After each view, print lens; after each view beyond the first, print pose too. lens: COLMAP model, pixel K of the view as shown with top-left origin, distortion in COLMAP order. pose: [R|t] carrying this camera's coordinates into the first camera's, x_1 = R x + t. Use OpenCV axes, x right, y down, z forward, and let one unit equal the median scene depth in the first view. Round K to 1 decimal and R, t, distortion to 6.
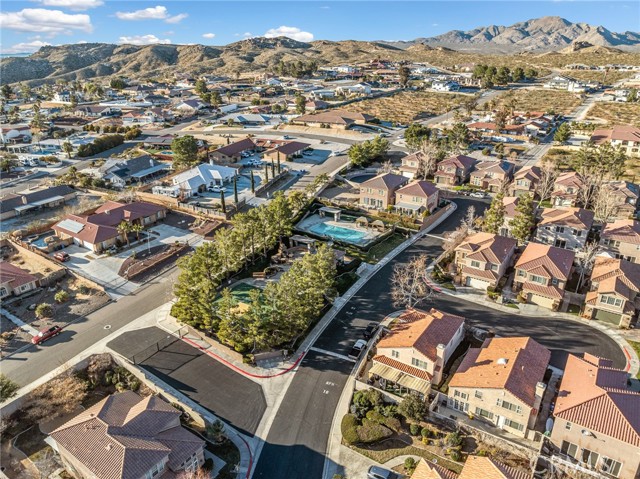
lens RADIAL K [[449.6, 0, 322.3], [0, 449.6, 239.2], [0, 0, 1]] dist [-0.041224, 0.004179]
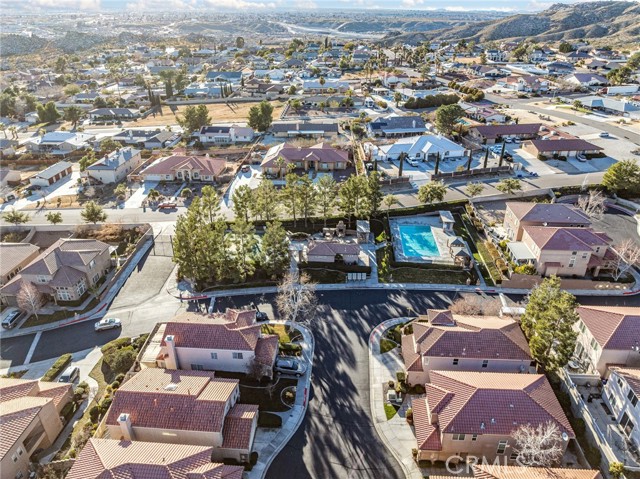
lens RADIAL K [[449.6, 0, 322.3], [0, 449.6, 239.2], [0, 0, 1]] dist [-0.041224, 0.004179]
pose [[0.498982, 0.401654, -0.767914, 0.531024], [-0.338414, 0.906064, 0.254015, -0.152727], [0.797805, 0.133124, 0.588035, 0.321347]]
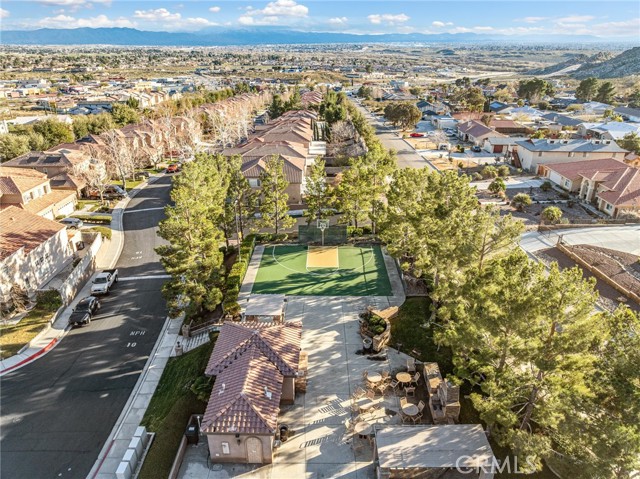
lens RADIAL K [[449.6, 0, 322.3], [0, 449.6, 239.2], [0, 0, 1]] dist [-0.041224, 0.004179]
pose [[-0.834851, 0.223515, -0.503056, 0.074167], [-0.212809, 0.711757, 0.669413, -0.173286], [0.507678, 0.665915, -0.546645, 0.848956]]
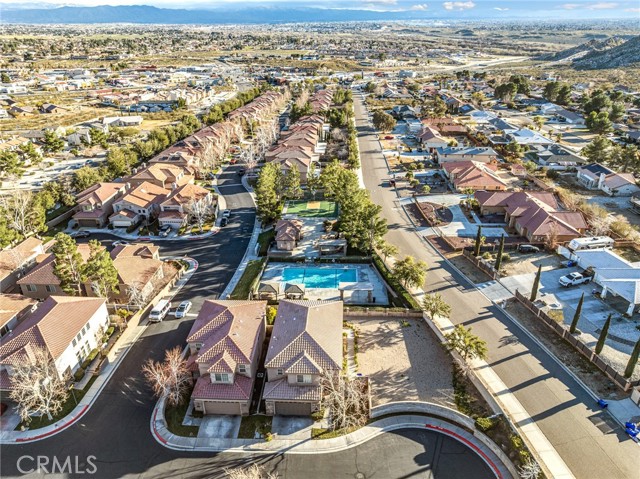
lens RADIAL K [[449.6, 0, 322.3], [0, 449.6, 239.2], [0, 0, 1]] dist [-0.041224, 0.004179]
pose [[-0.855817, 0.233700, -0.461476, 0.324693], [-0.196177, 0.678842, 0.707593, -0.533592], [0.478635, 0.696101, -0.535118, 1.219026]]
